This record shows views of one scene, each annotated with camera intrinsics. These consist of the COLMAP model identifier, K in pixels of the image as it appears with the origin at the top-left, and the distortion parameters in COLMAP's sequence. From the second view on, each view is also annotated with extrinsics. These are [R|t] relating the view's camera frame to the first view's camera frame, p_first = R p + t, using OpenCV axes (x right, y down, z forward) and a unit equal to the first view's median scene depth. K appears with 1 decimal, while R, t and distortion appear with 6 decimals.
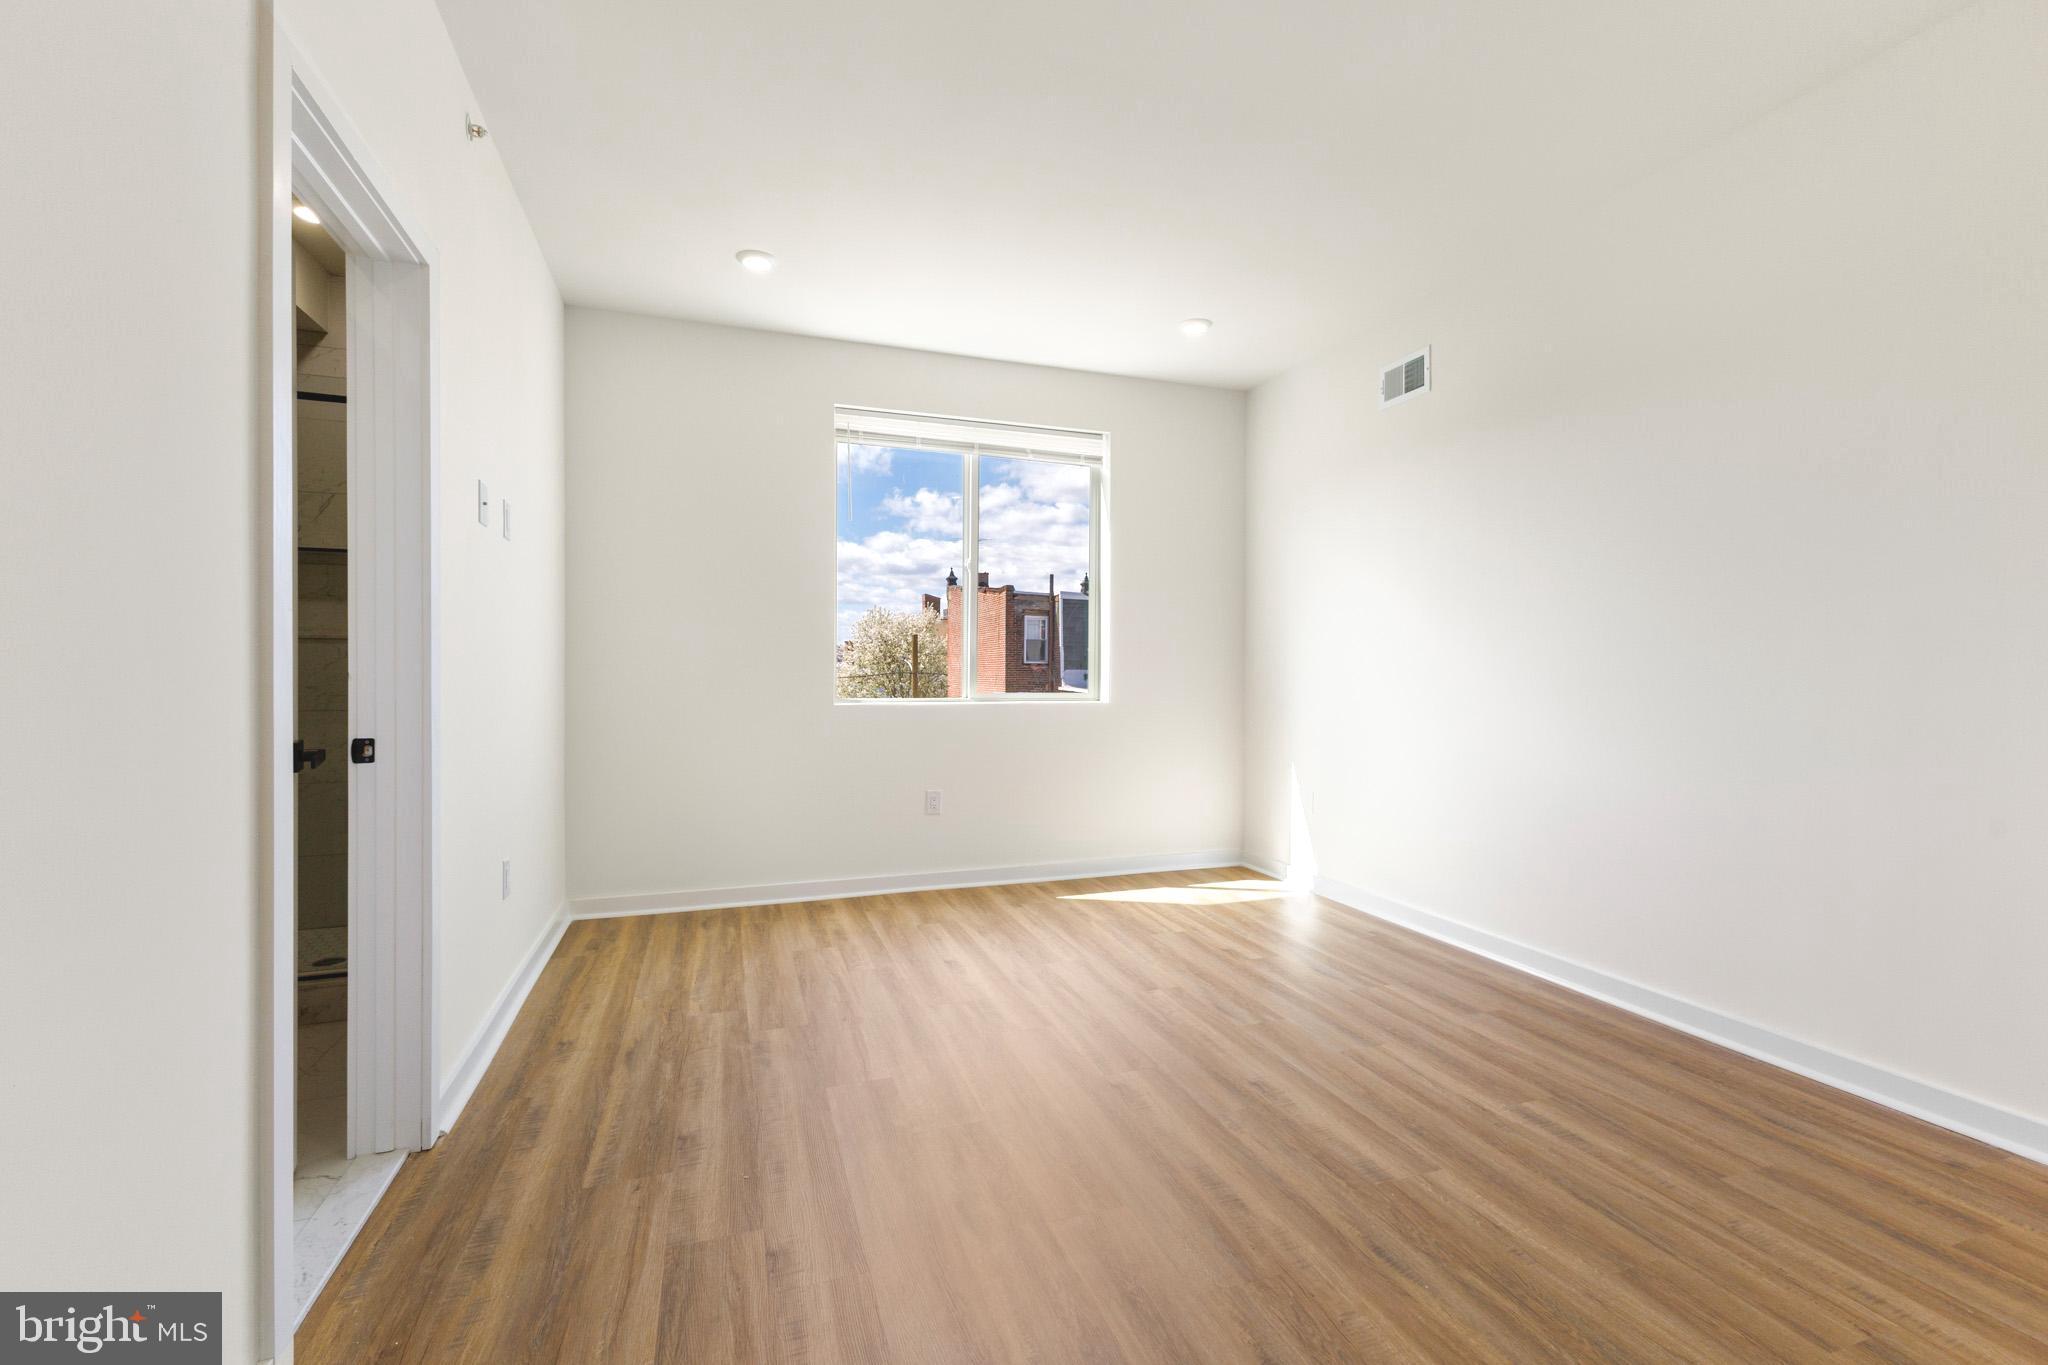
lens RADIAL K [[898.0, 0, 1034.0], [0, 898.0, 667.8], [0, 0, 1]] dist [0.013224, -0.003822]
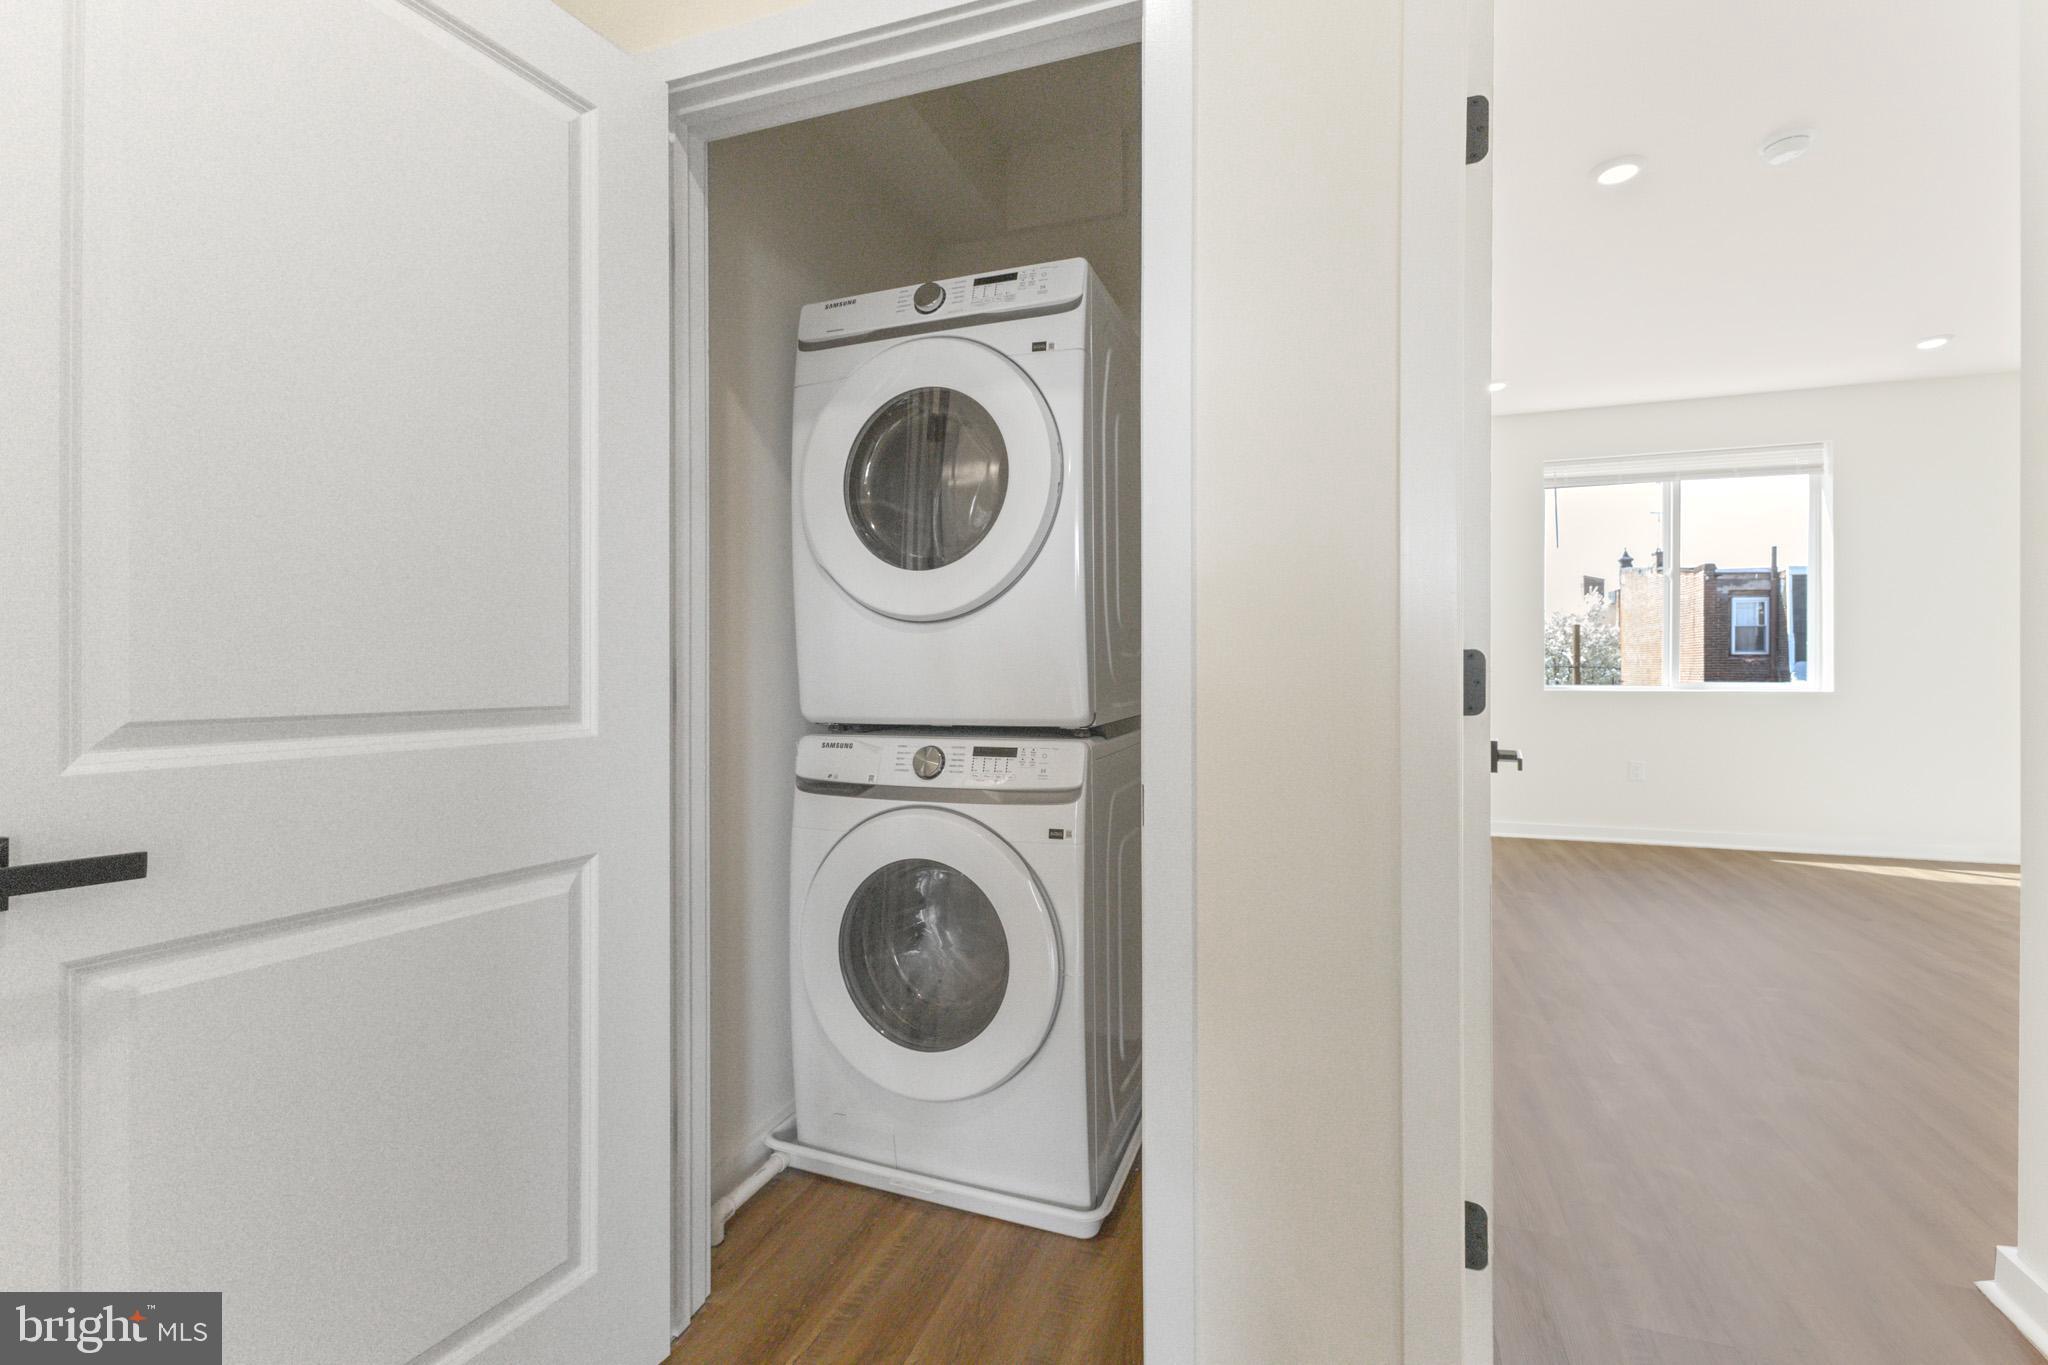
lens RADIAL K [[898.0, 0, 1016.4], [0, 898.0, 669.3], [0, 0, 1]] dist [0.013224, -0.003822]
pose [[0.777177, -0.004279, -0.629267, 0.008435], [0.008462, 0.999958, 0.003651, 0.001422], [0.629225, -0.008162, 0.777181, -0.633489]]
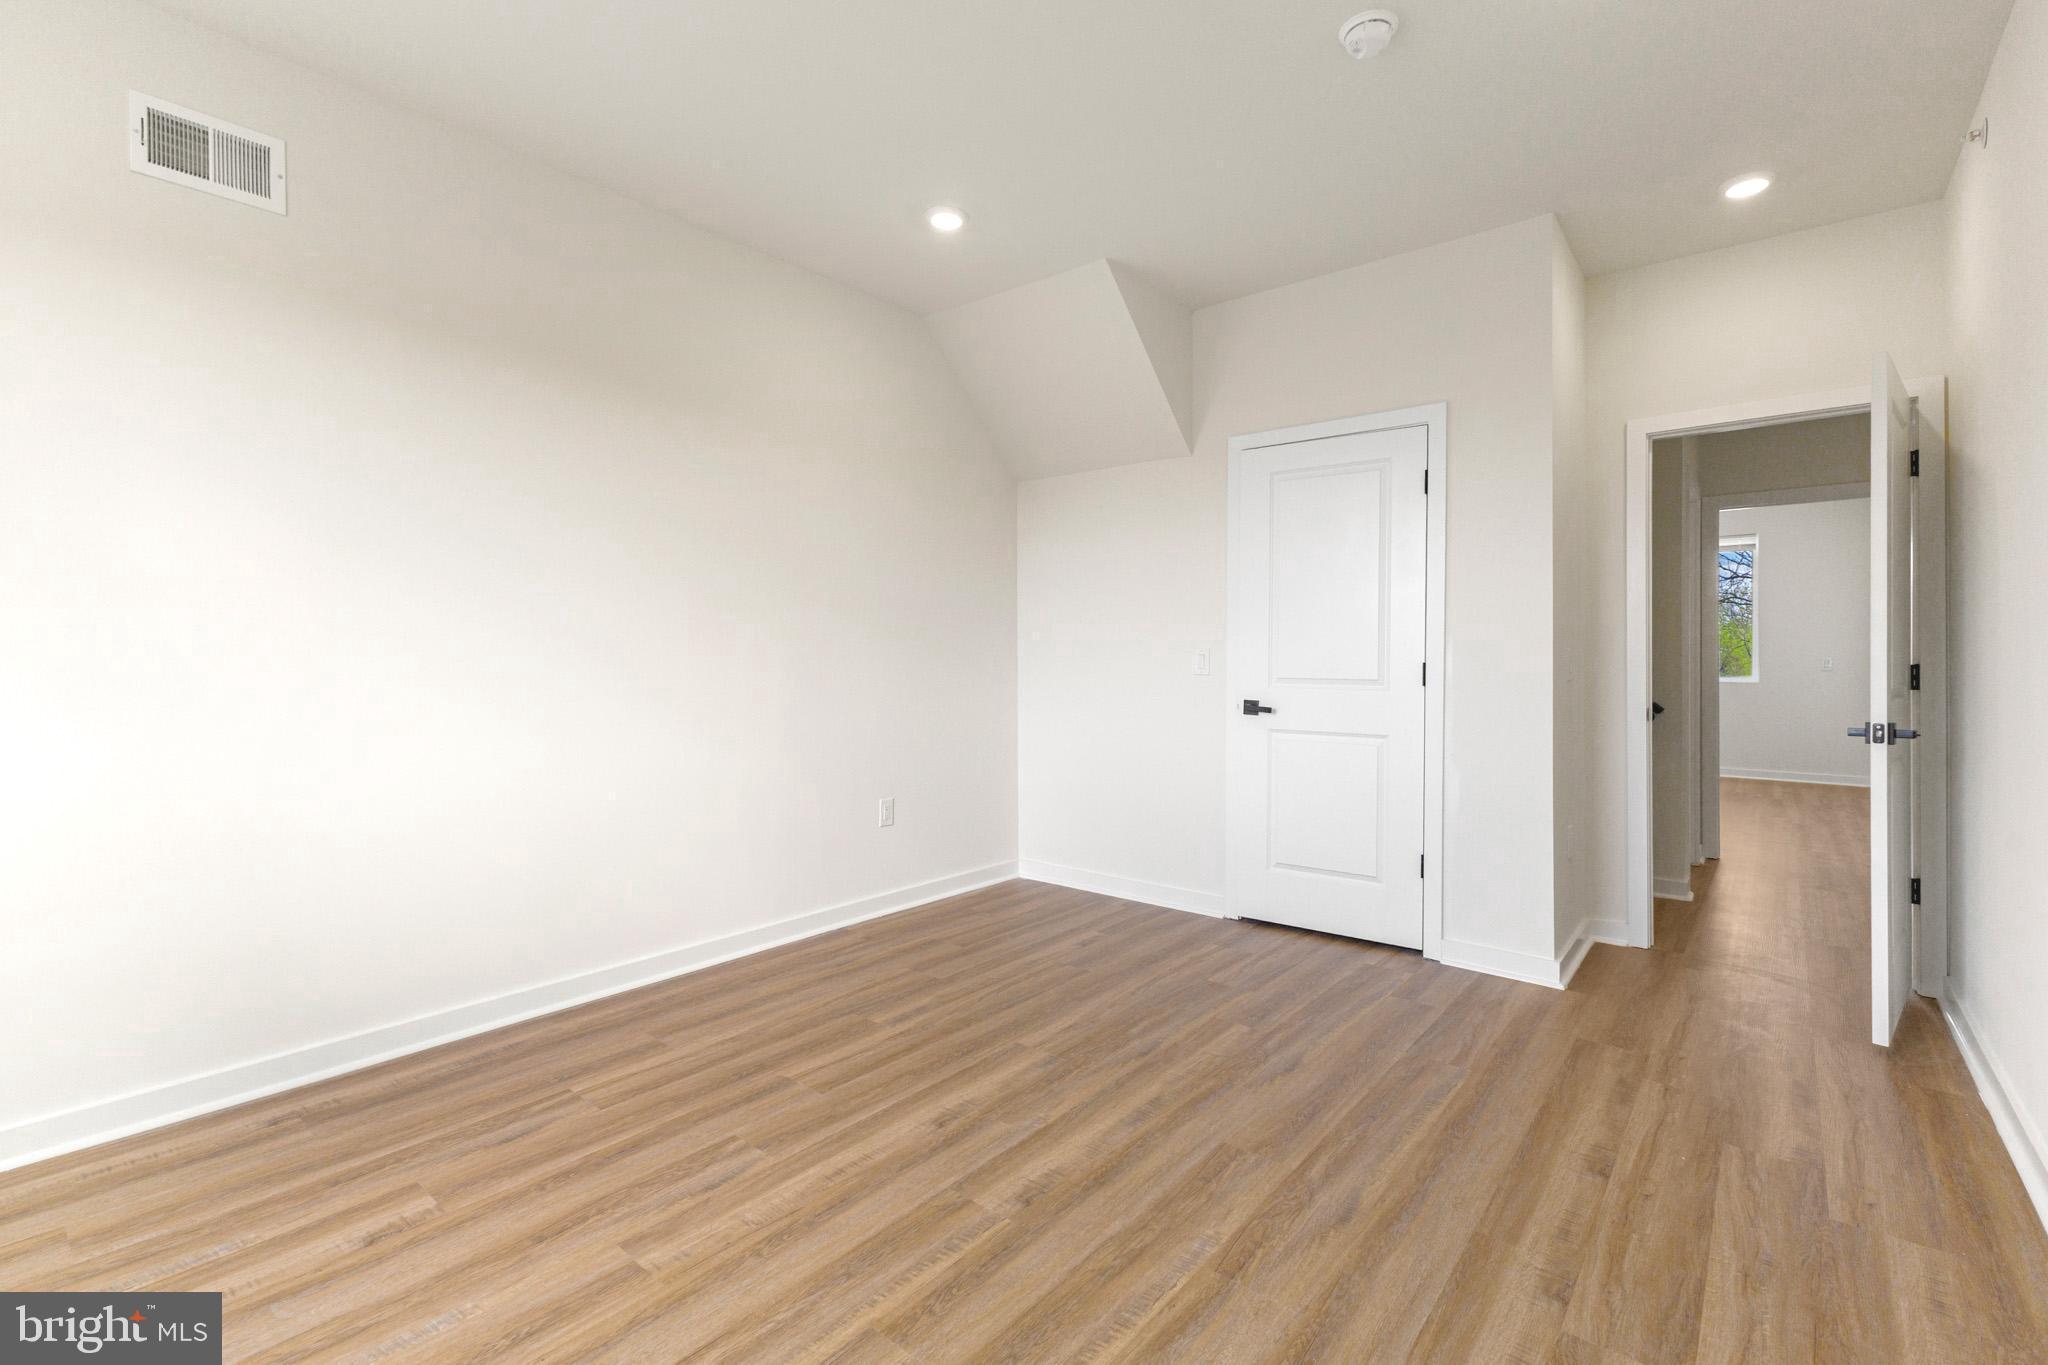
lens RADIAL K [[898.0, 0, 1003.5], [0, 898.0, 702.3], [0, 0, 1]] dist [0.013224, -0.003822]
pose [[-0.500249, -0.044581, 0.864733, -0.375989], [-0.005966, 0.998827, 0.048043, -0.007813], [-0.865861, 0.018875, -0.499928, 0.936929]]
